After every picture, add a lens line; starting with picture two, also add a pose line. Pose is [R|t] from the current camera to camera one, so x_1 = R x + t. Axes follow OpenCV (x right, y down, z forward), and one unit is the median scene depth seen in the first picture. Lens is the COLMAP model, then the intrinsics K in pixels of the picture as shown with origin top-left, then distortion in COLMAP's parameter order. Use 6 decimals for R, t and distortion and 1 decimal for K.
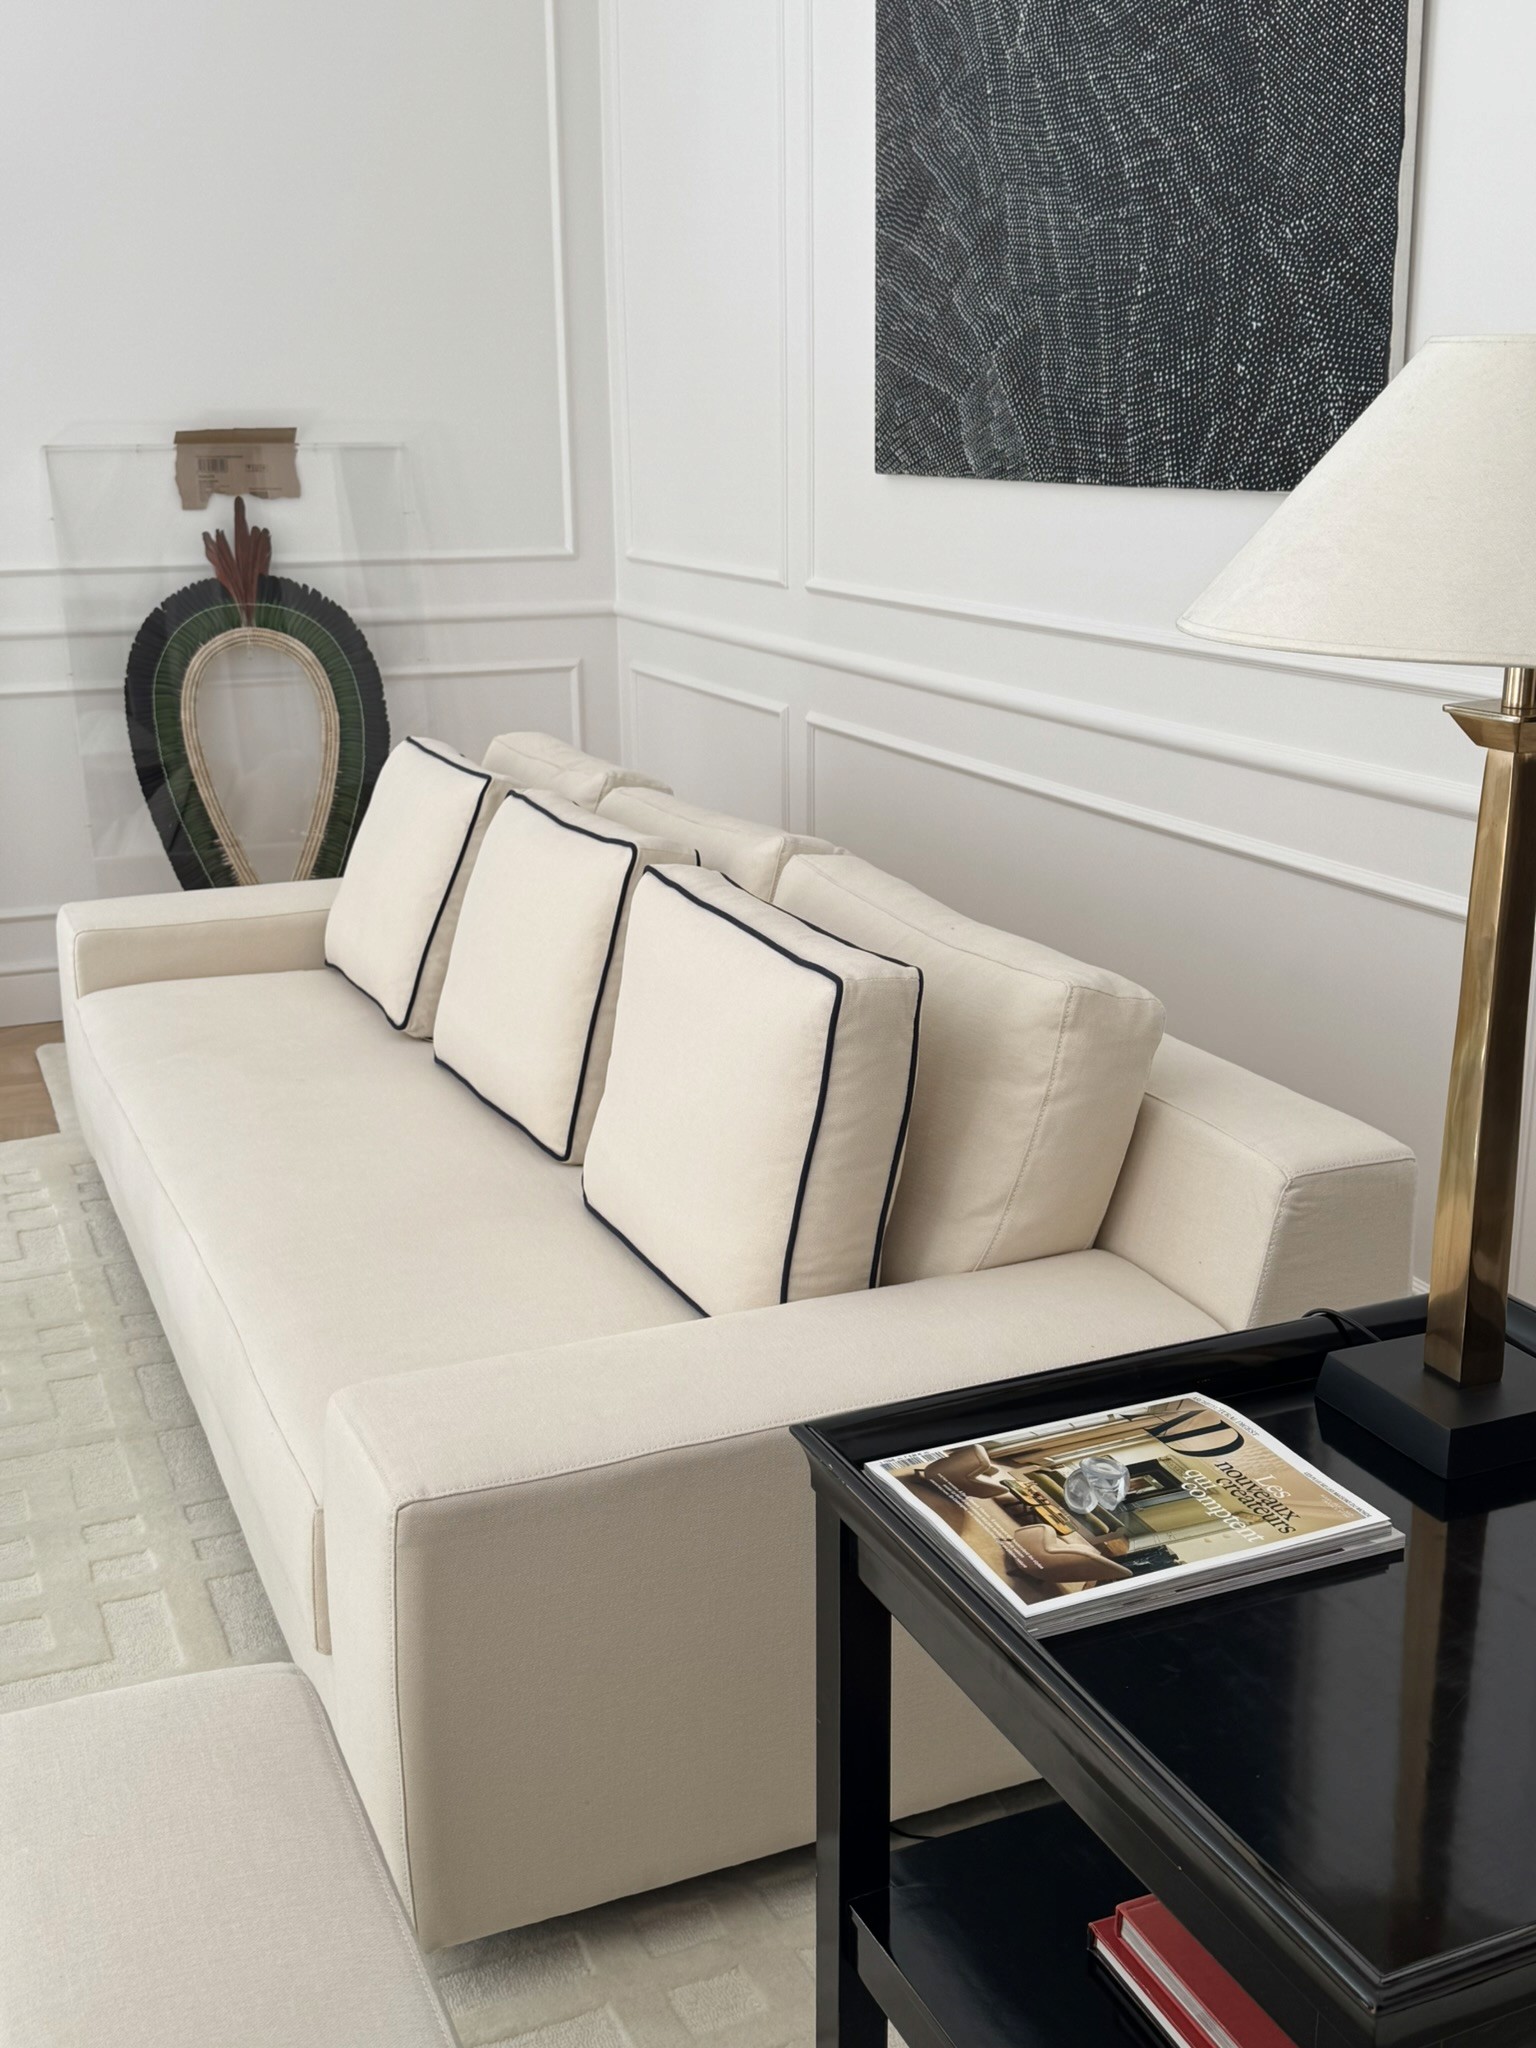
lens RADIAL K [[2172.5, 0, 768.0], [0, 2172.5, 1024.0], [0, 0, 1]] dist [-0.015424, -0.003837]
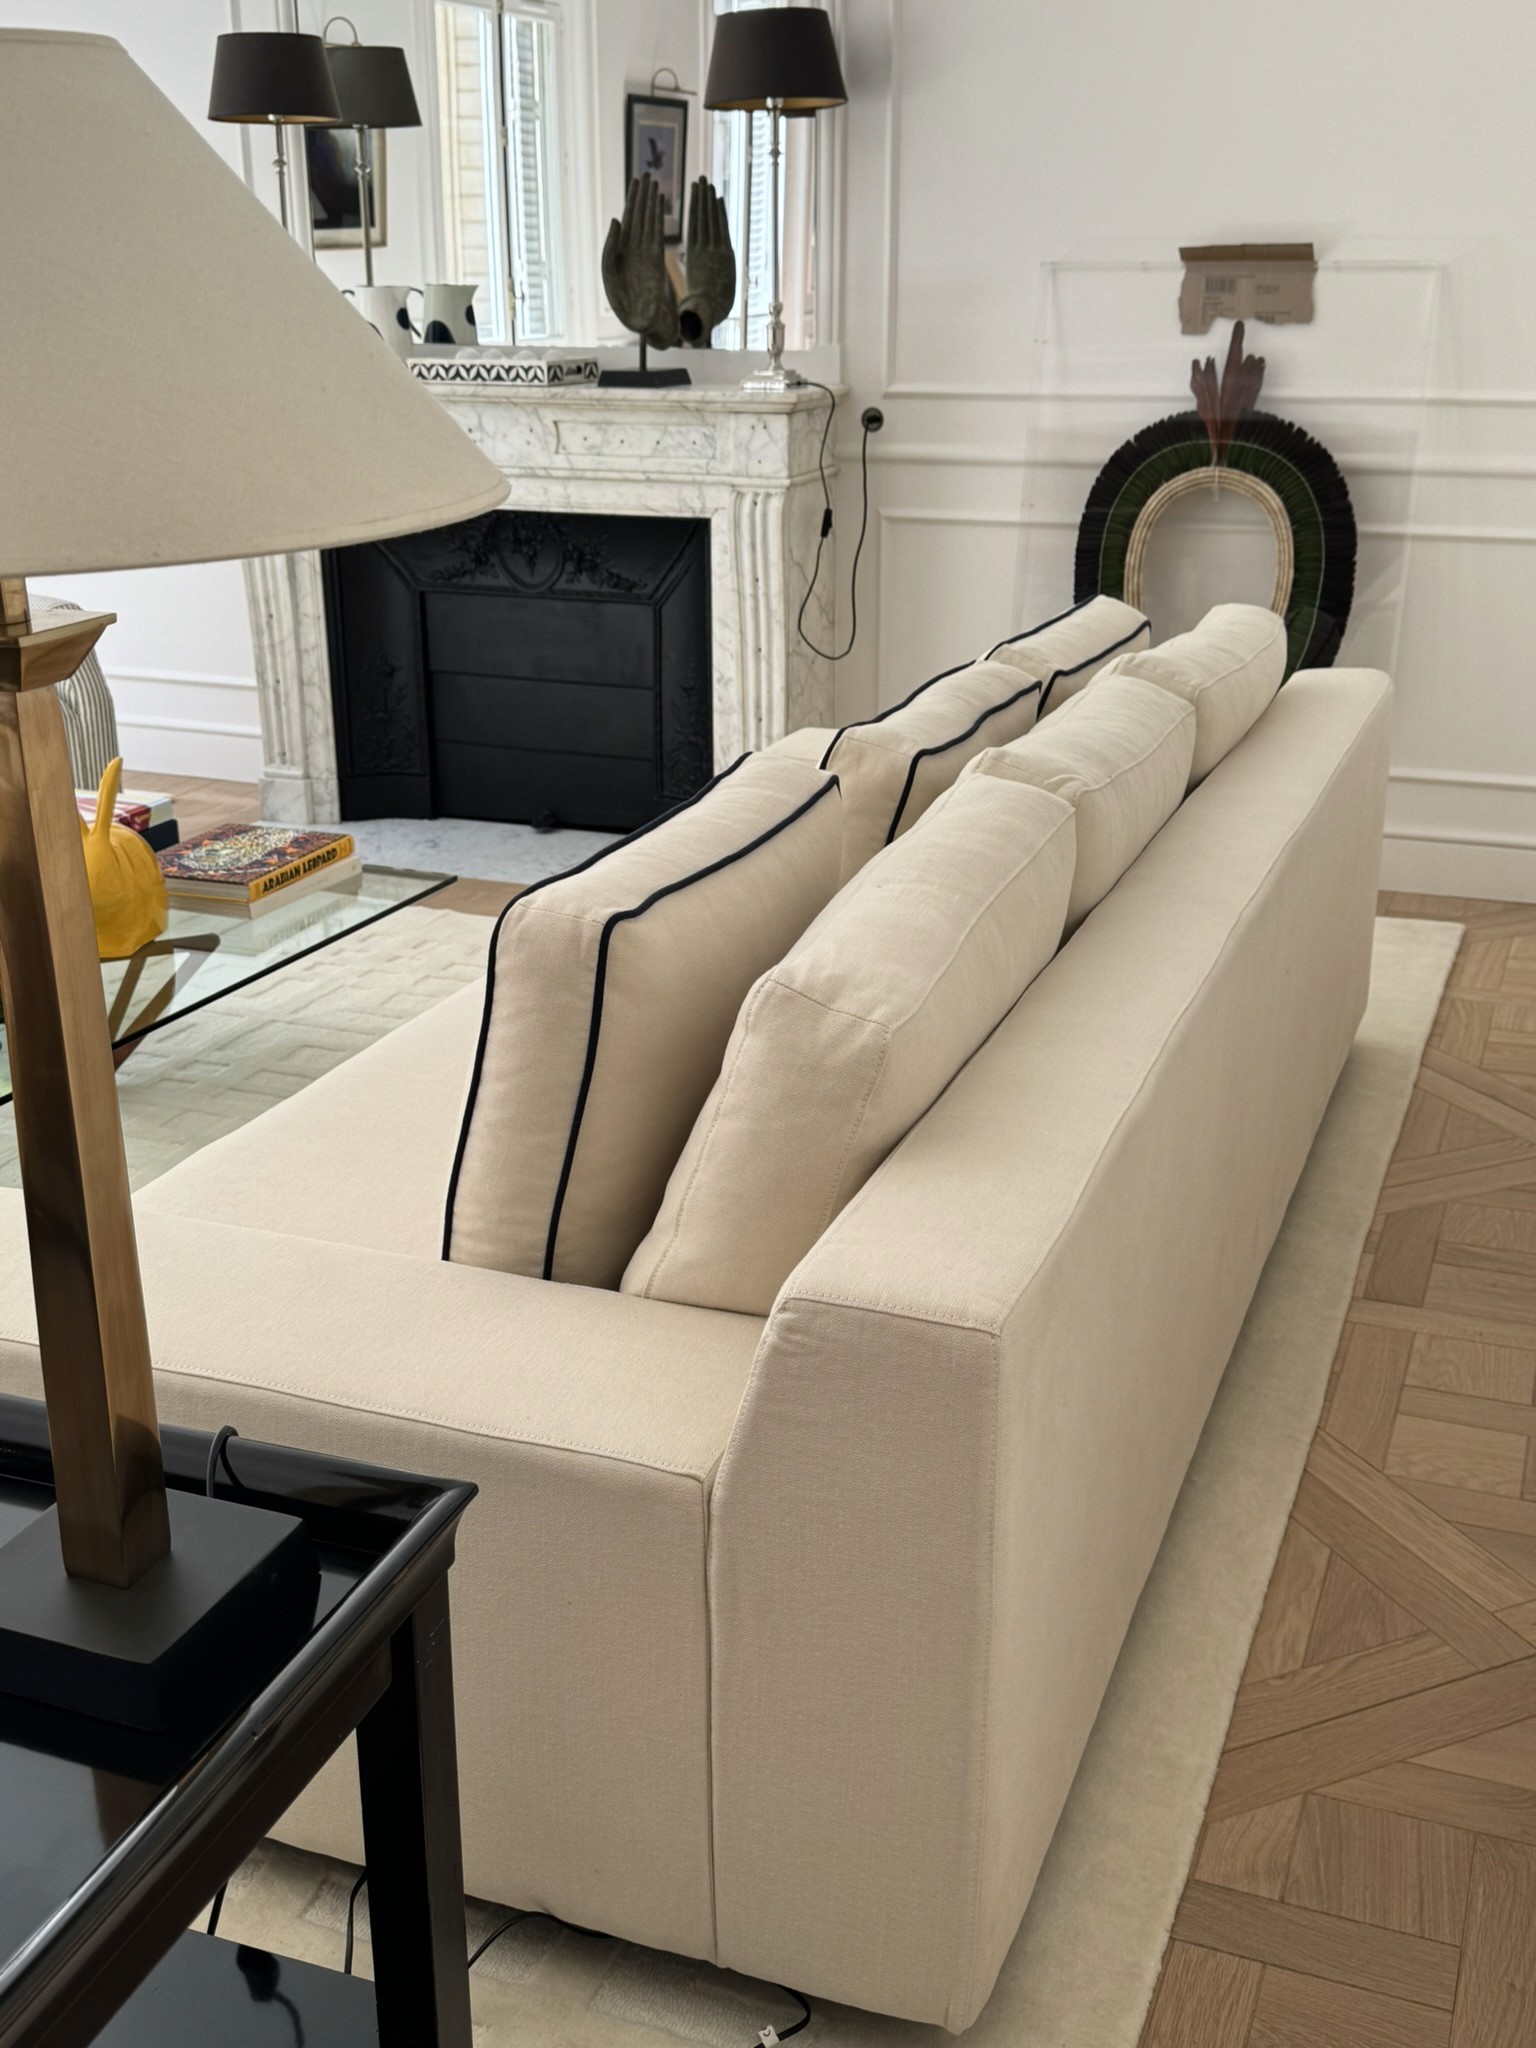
lens RADIAL K [[2144.8, 0, 768.0], [0, 2144.8, 1024.0], [0, 0, 1]] dist [0.167479, -0.583574]
pose [[0.712990, 0.227203, -0.663344, 0.286341], [-0.181562, 0.973603, 0.138320, -0.046228], [0.677260, 0.021817, 0.735420, 0.203776]]
